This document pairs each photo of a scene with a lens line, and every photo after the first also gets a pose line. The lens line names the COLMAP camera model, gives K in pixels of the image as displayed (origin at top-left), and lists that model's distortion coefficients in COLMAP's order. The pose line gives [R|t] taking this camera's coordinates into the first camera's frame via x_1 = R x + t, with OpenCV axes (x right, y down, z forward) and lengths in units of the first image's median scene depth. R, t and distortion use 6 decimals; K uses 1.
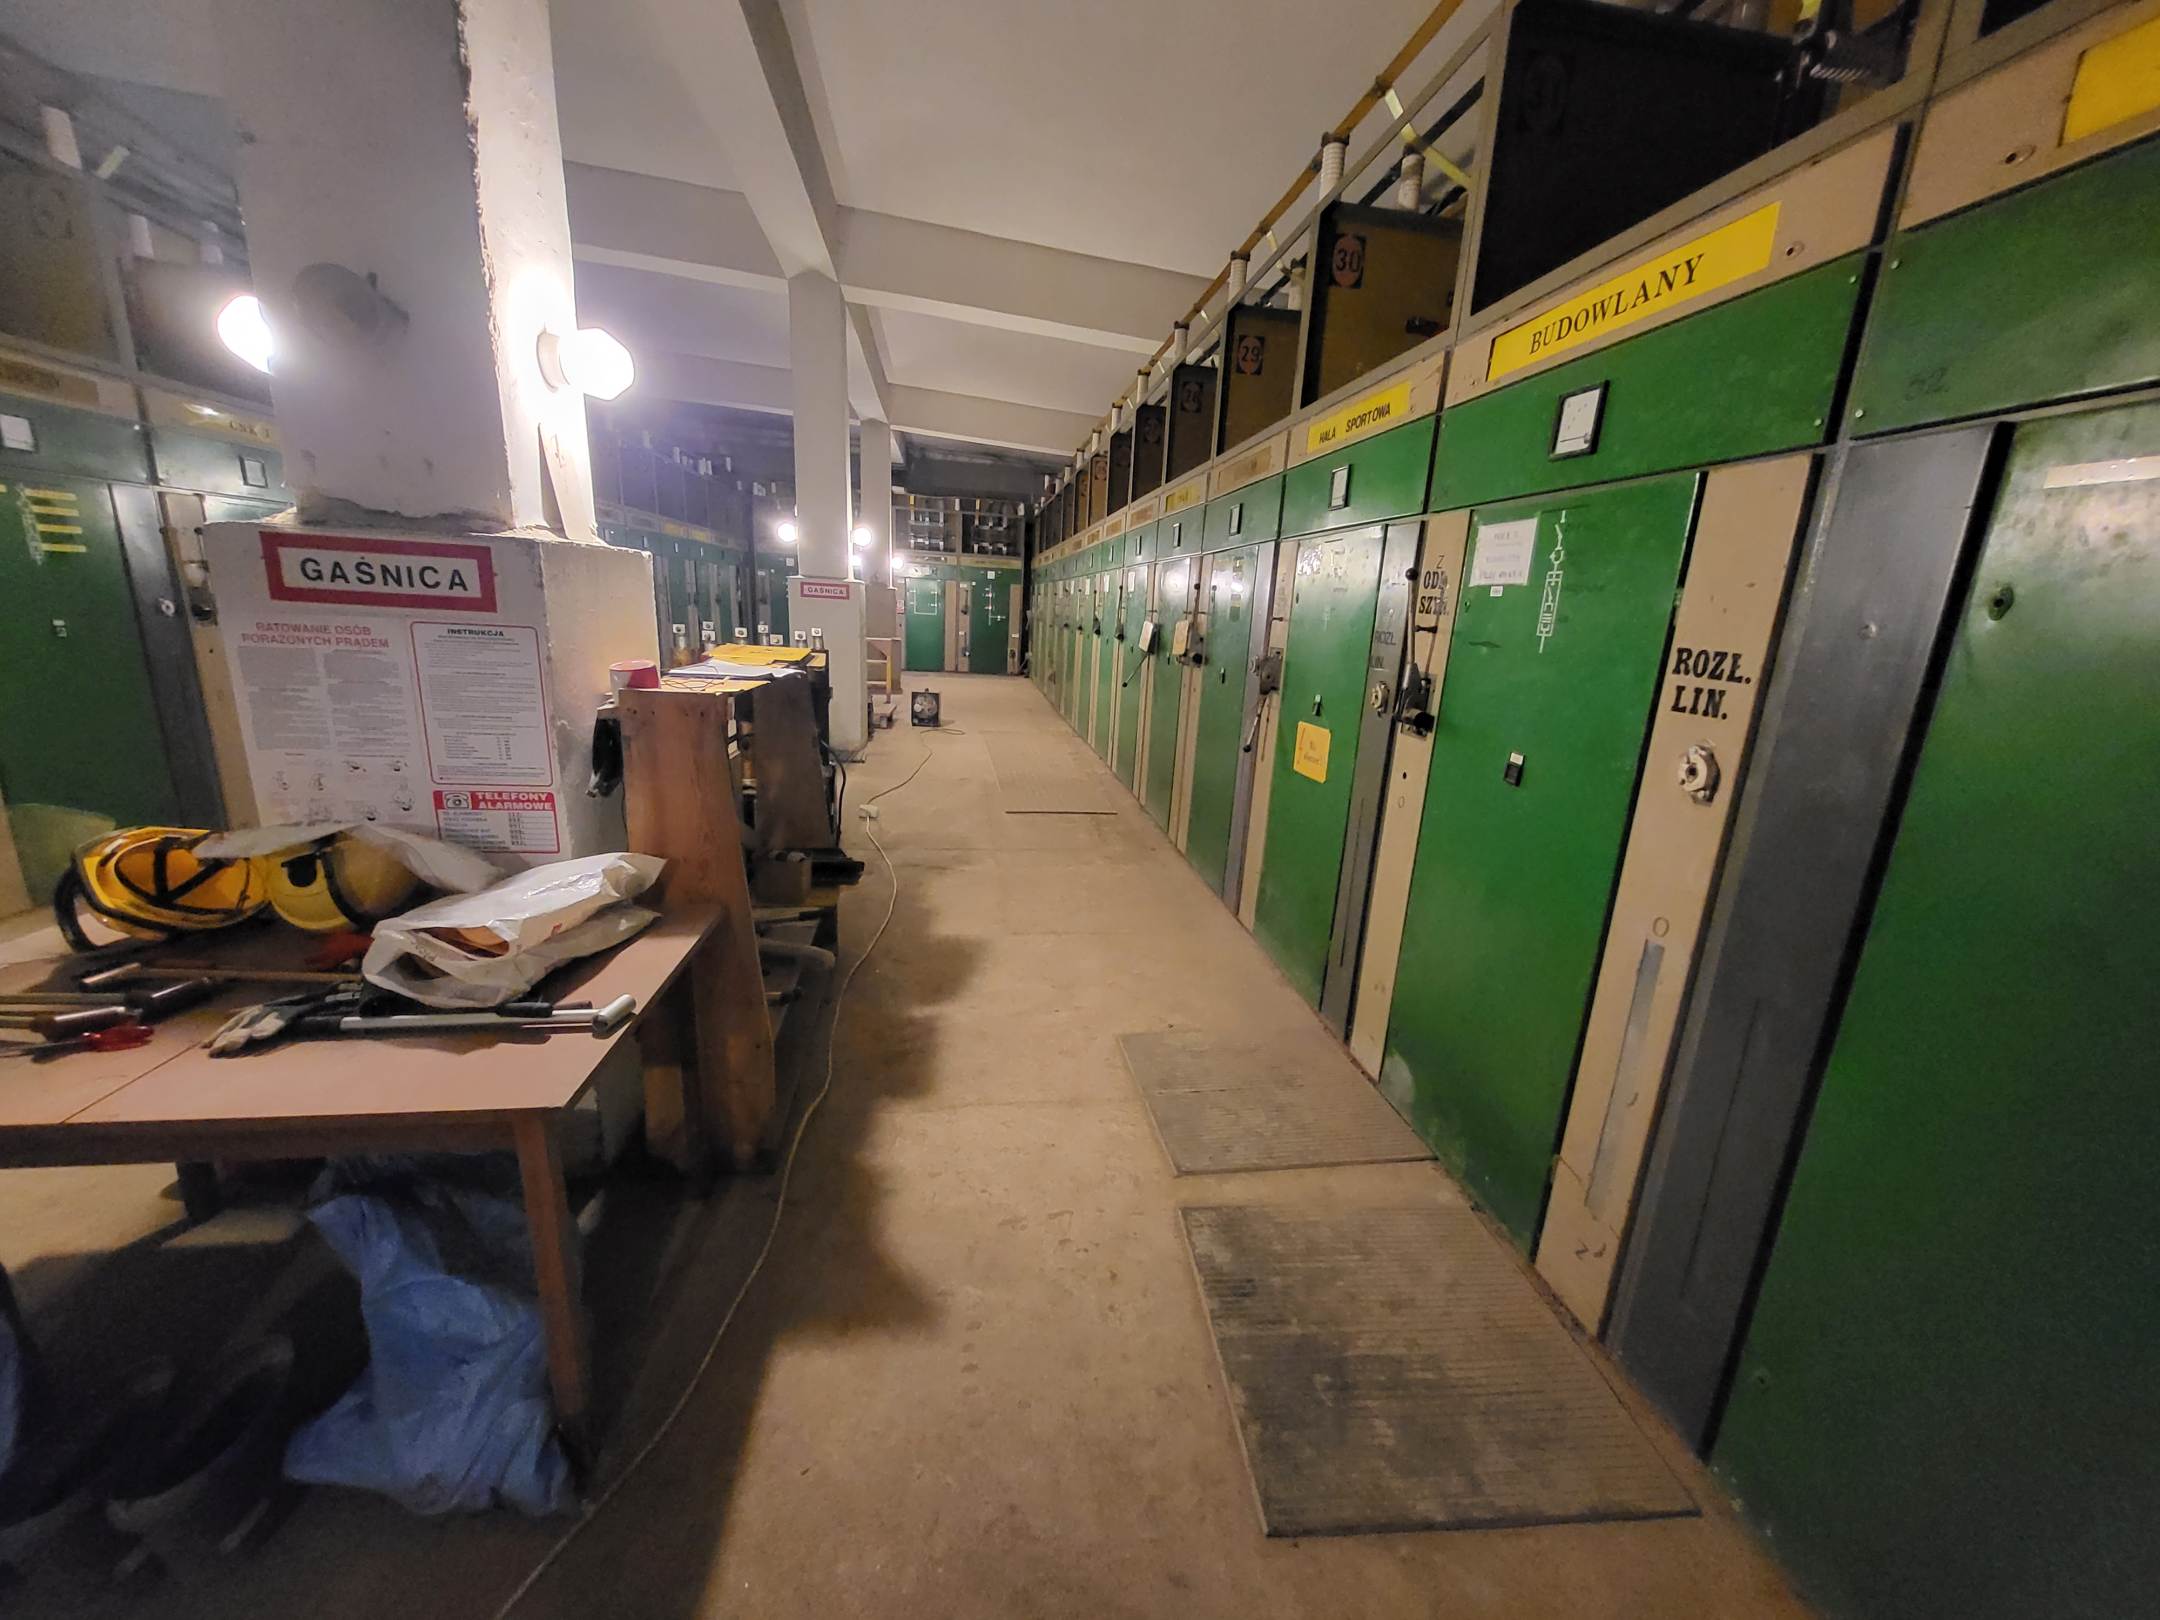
lens RADIAL K [[841.5, 0, 1088.7], [0, 841.5, 812.6], [0, 0, 1]] dist [-0.000088, -0.000766]
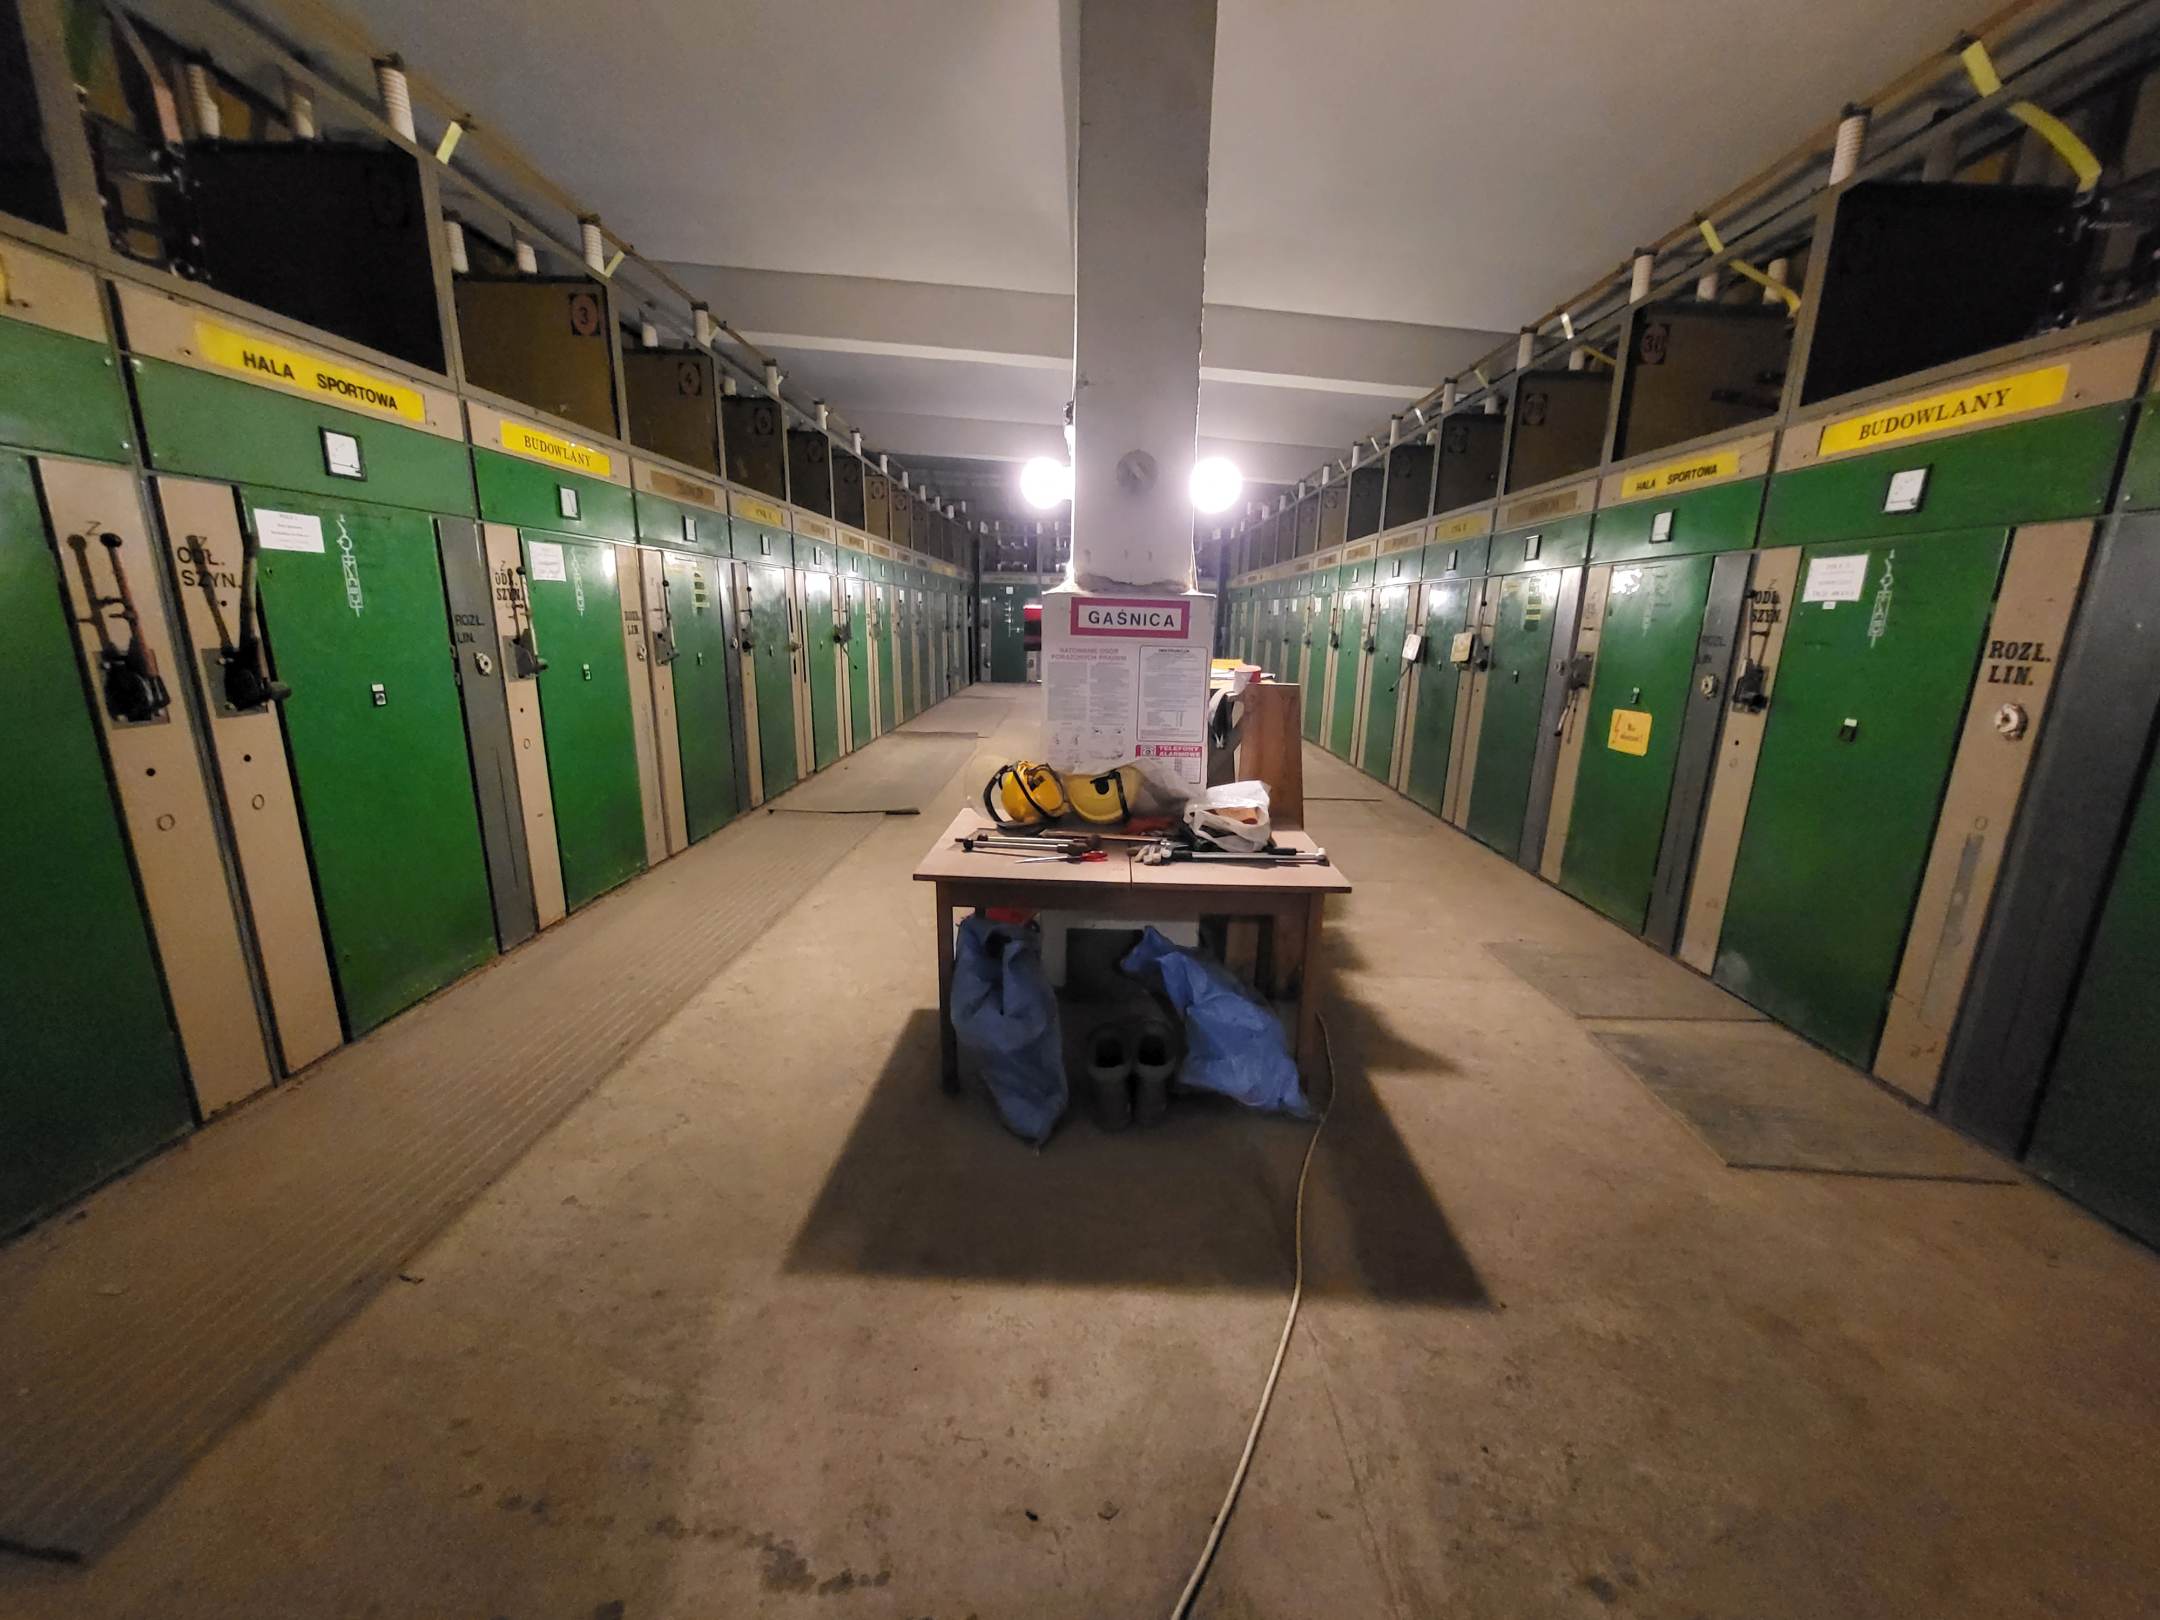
lens RADIAL K [[841.5, 0, 1089.7], [0, 841.5, 813.7], [0, 0, 1]] dist [-0.000088, -0.000766]
pose [[0.987068, 0.006387, -0.160177, -0.549499], [-0.009264, 0.999809, -0.017220, 0.130344], [0.160036, 0.018481, 0.986938, -0.624988]]
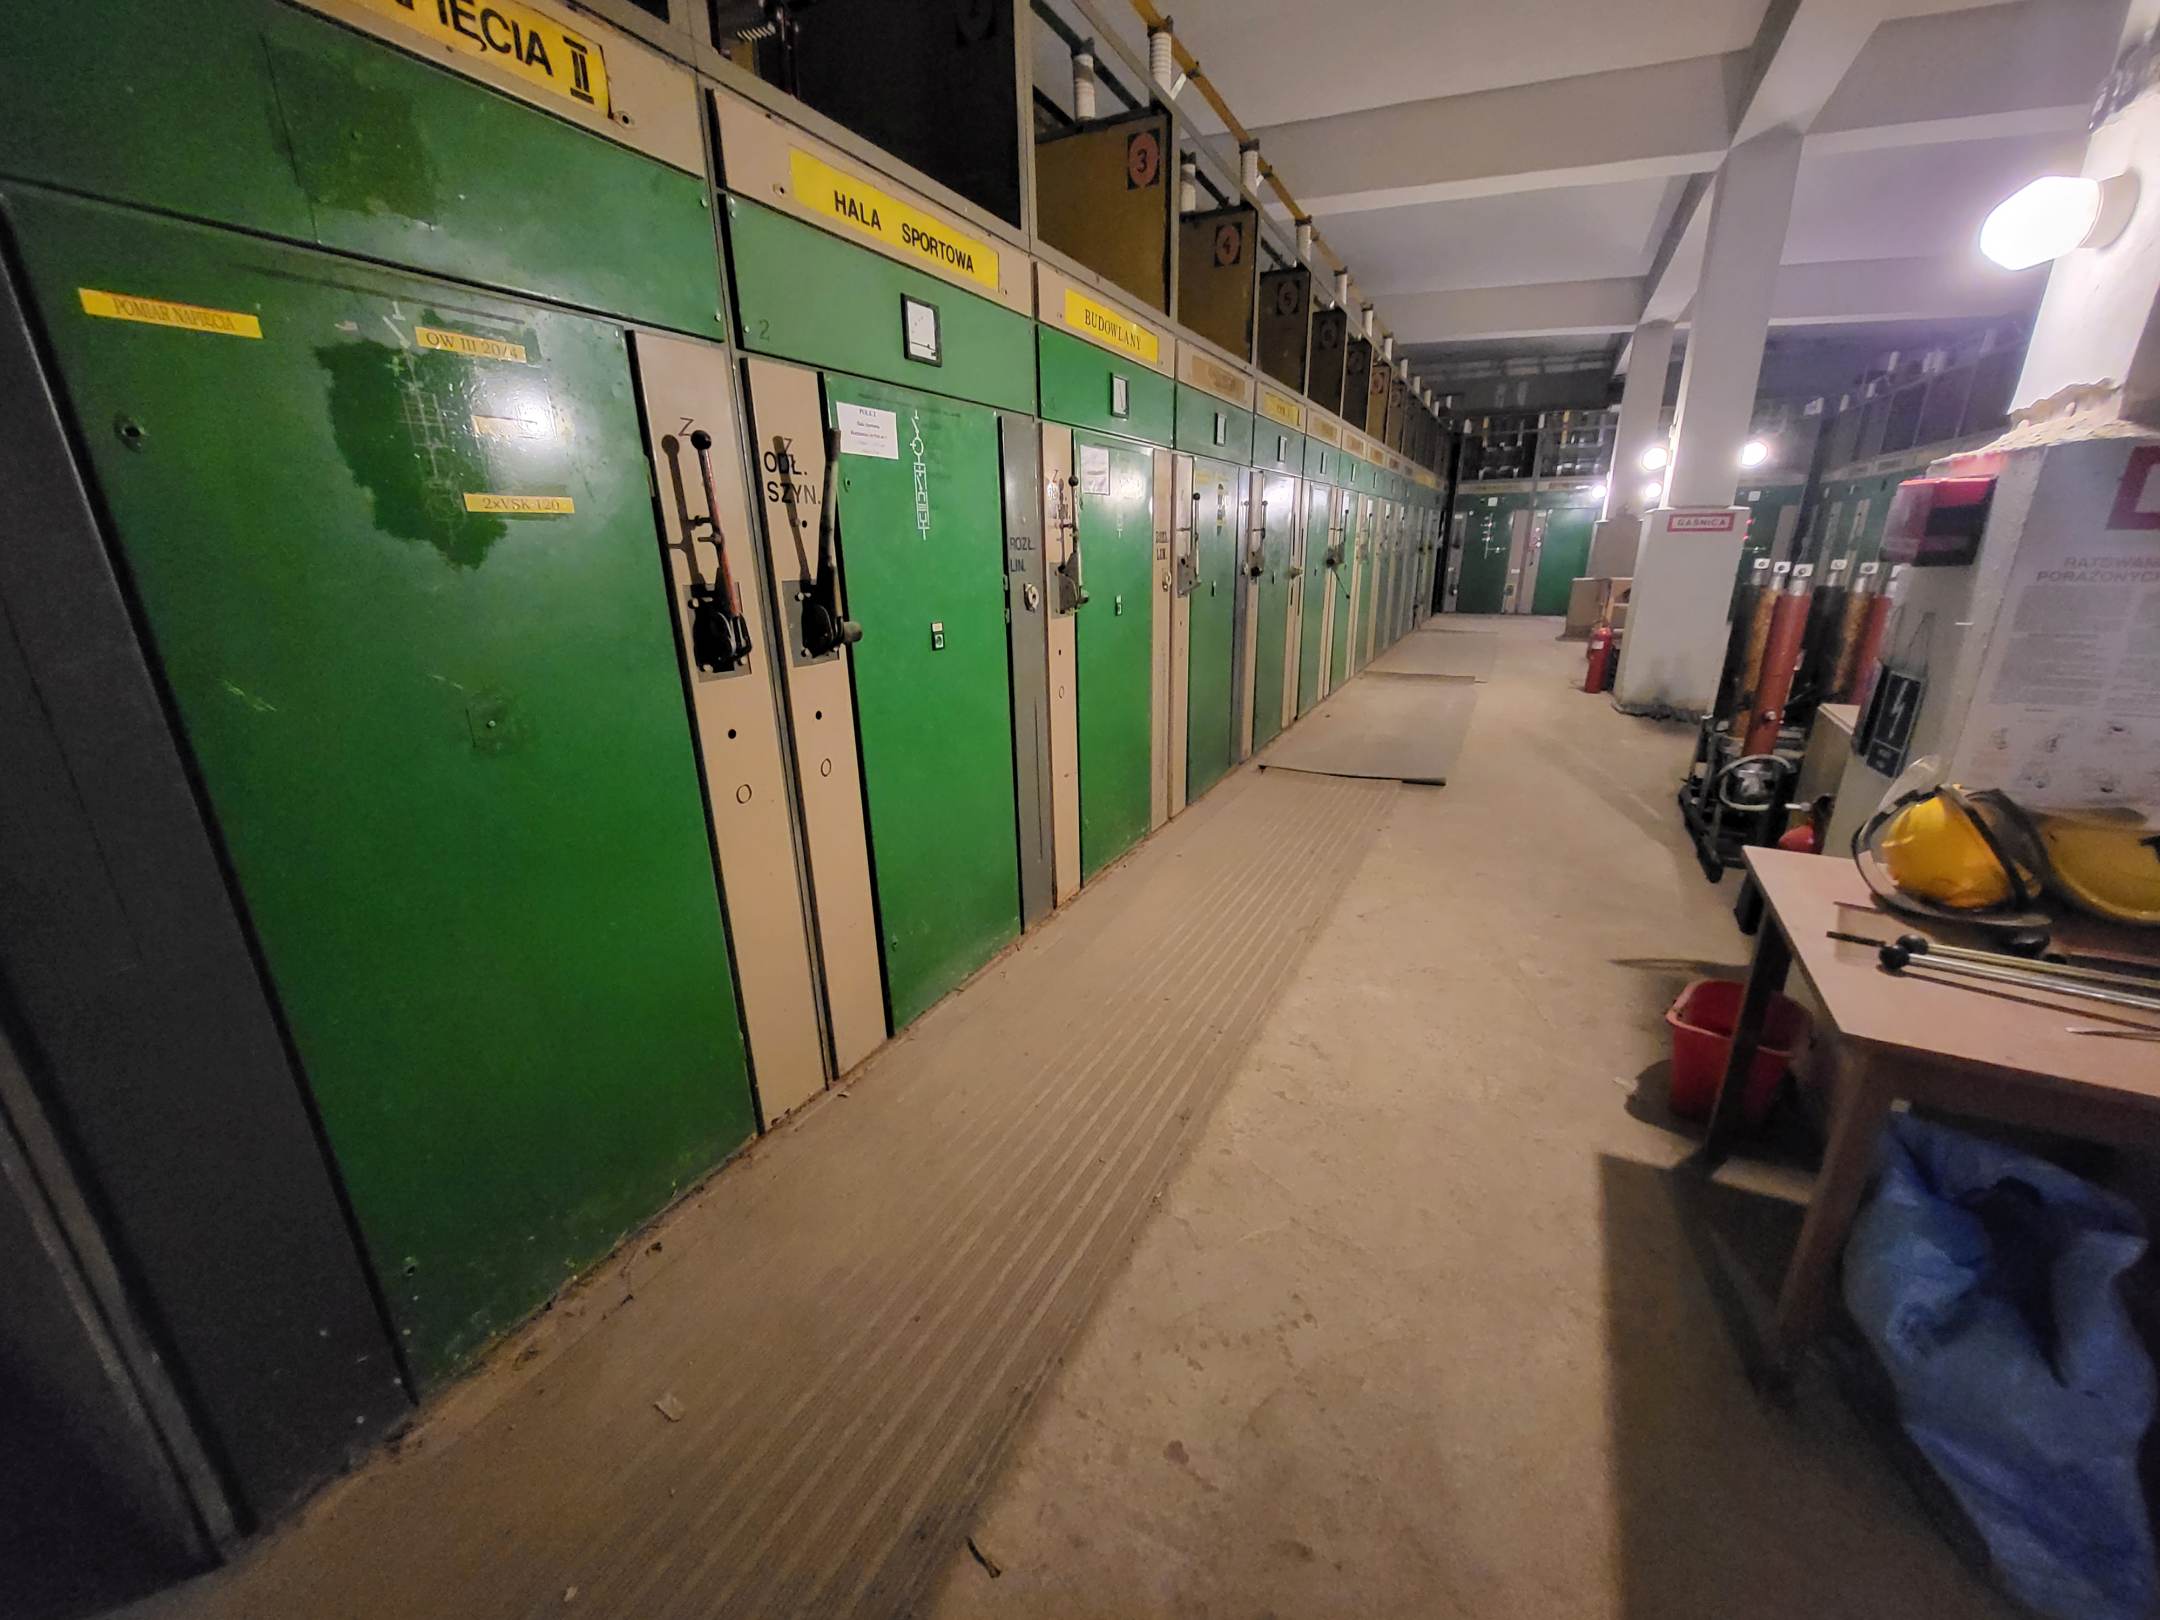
lens RADIAL K [[841.5, 0, 1090.7], [0, 841.5, 814.4], [0, 0, 1]] dist [-0.000088, -0.000766]
pose [[0.810403, 0.120595, -0.573328, -1.093134], [-0.086199, 0.992479, 0.086917, 0.042068], [0.579498, -0.021018, 0.814703, -0.255218]]
